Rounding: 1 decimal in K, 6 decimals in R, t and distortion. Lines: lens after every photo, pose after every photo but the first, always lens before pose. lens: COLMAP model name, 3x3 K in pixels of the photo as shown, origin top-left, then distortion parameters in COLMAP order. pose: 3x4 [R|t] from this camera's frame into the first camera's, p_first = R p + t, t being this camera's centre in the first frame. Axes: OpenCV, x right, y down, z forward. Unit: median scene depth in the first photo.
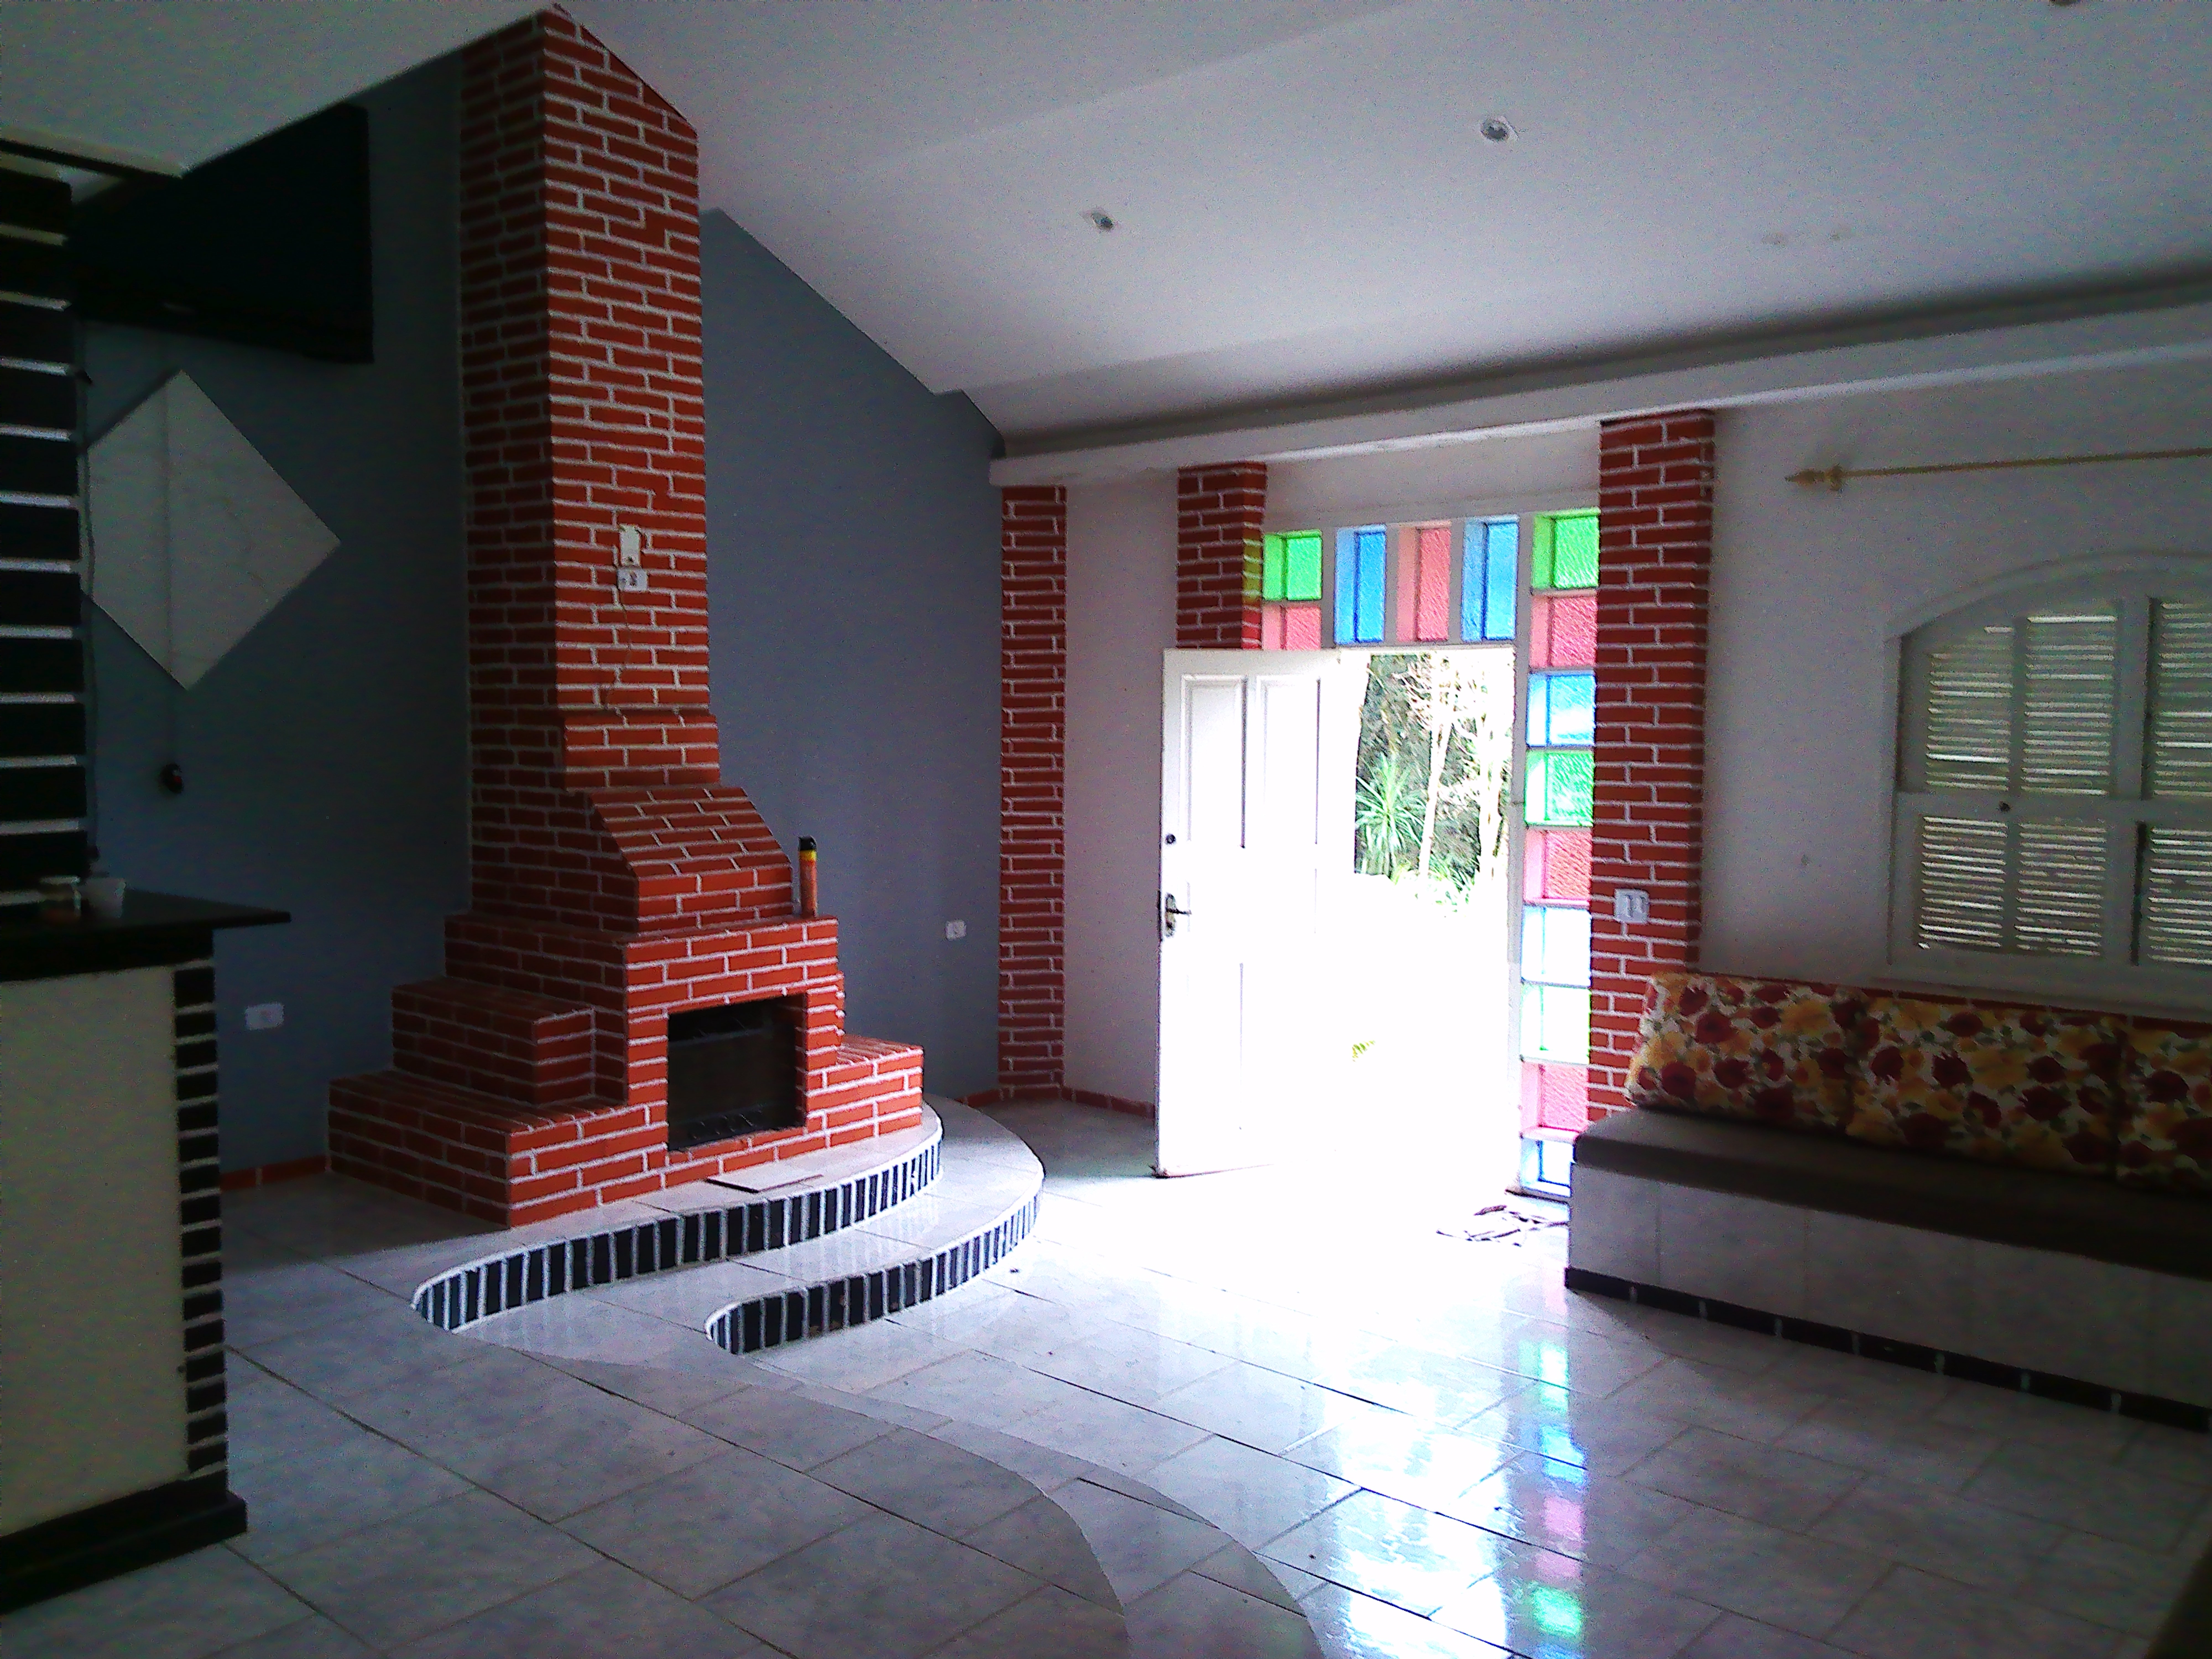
lens RADIAL K [[1762.0, 0, 1092.5], [0, 1762.0, 831.6], [0, 0, 1]] dist [0.075038, -0.194634]
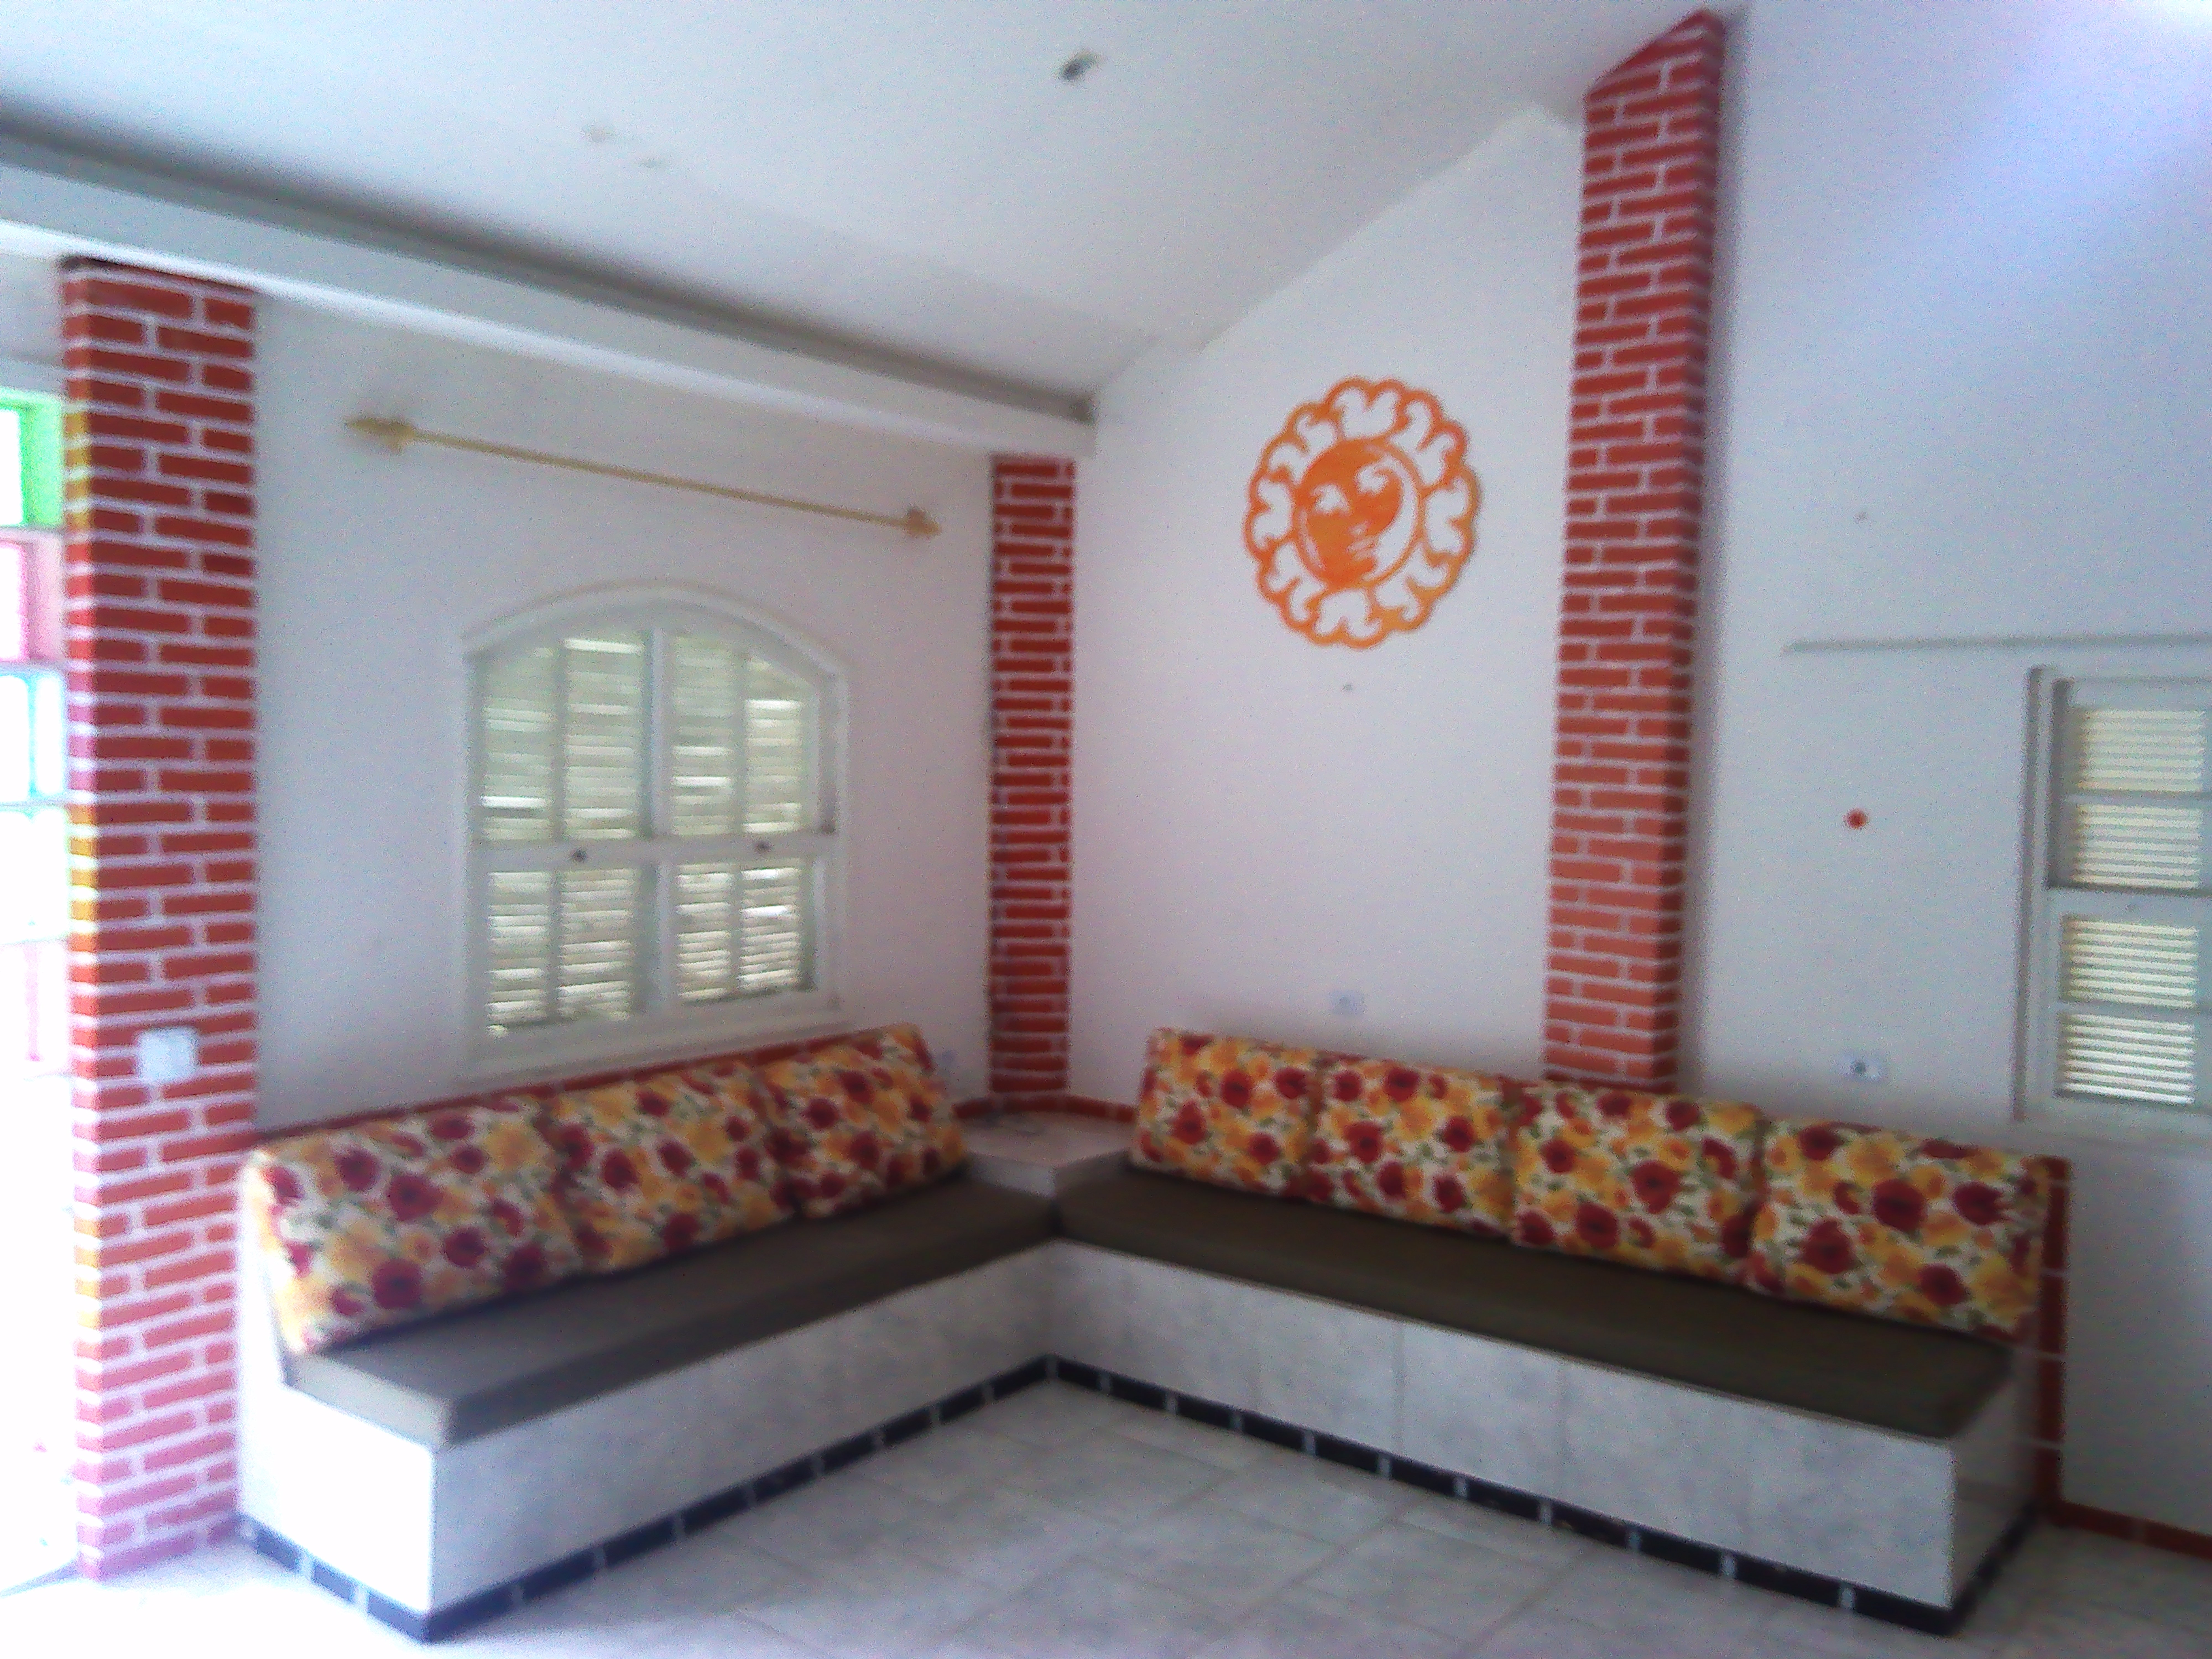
lens RADIAL K [[1762.0, 0, 1092.5], [0, 1762.0, 831.6], [0, 0, 1]] dist [0.075038, -0.194634]
pose [[-0.082821, -0.051857, 0.995214, -0.371032], [0.047058, 0.997328, 0.055883, -0.061364], [-0.995453, 0.051461, -0.080160, 0.792374]]
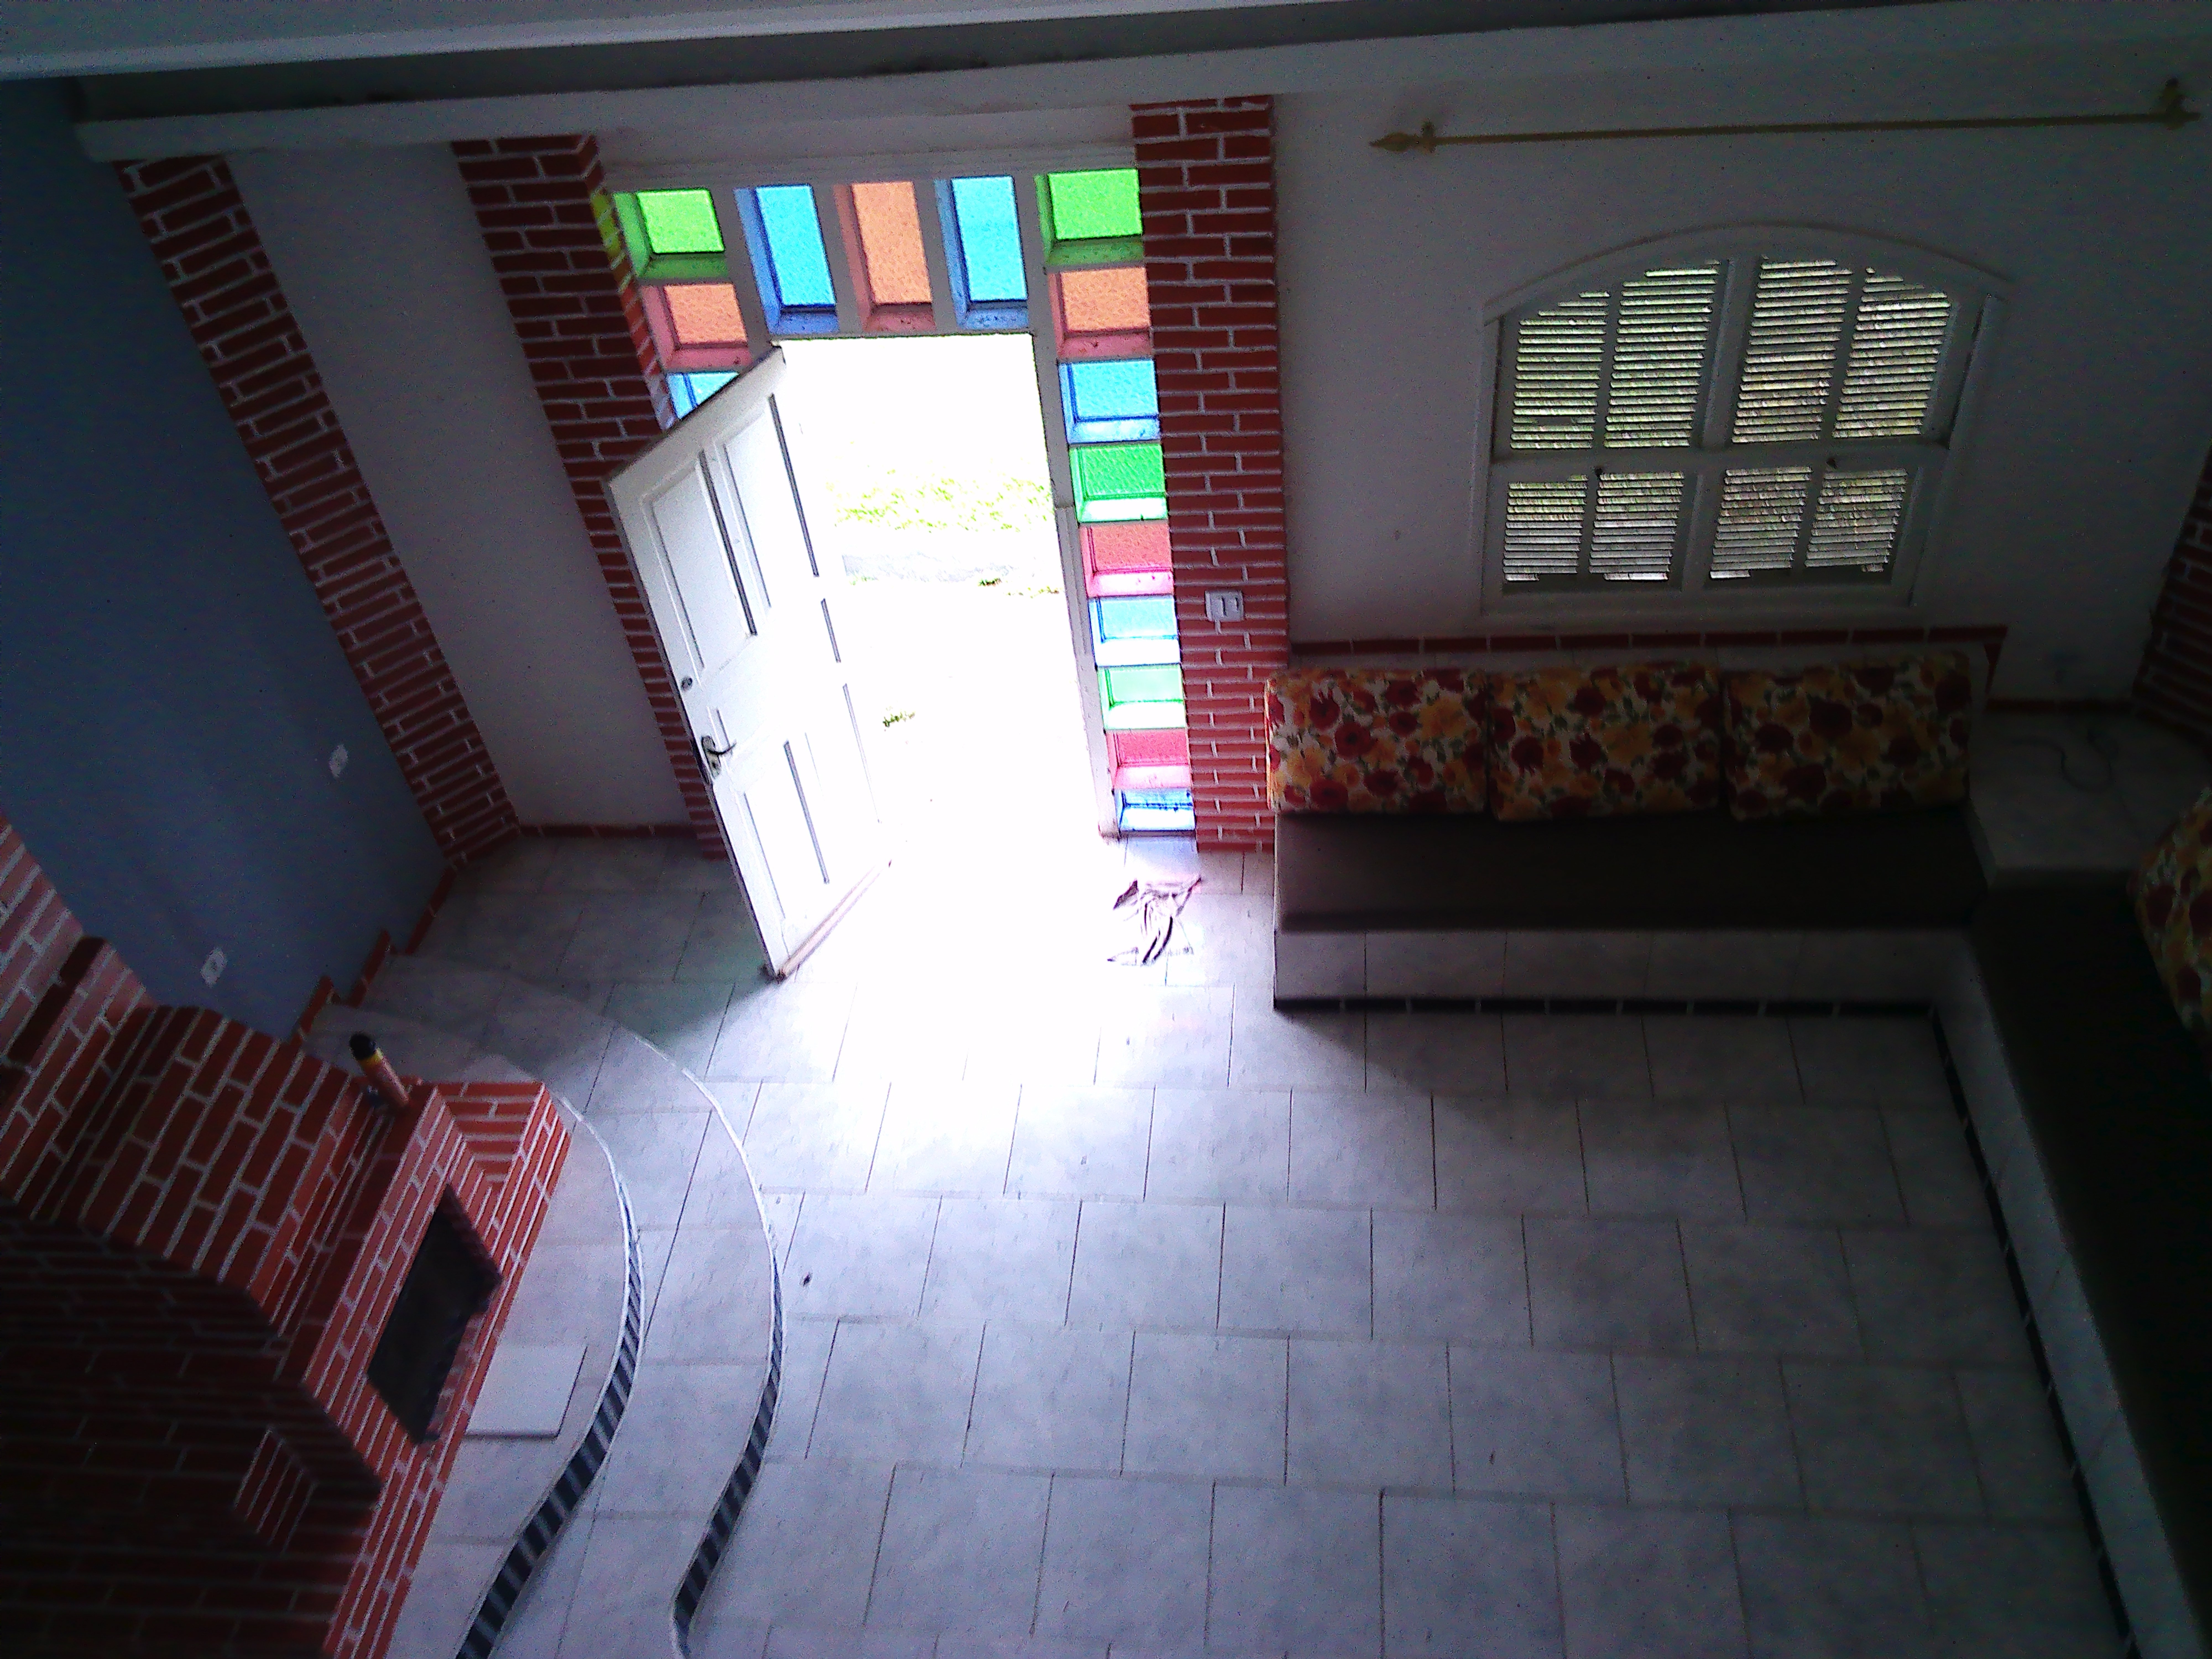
lens RADIAL K [[1764.6, 0, 1124.1], [0, 1764.6, 829.0], [0, 0, 1]] dist [0.085646, -0.188178]
pose [[0.800129, -0.465338, 0.378490, -0.155700], [0.133940, 0.753671, 0.643459, -0.517217], [-0.584683, -0.464156, 0.665361, 0.396344]]
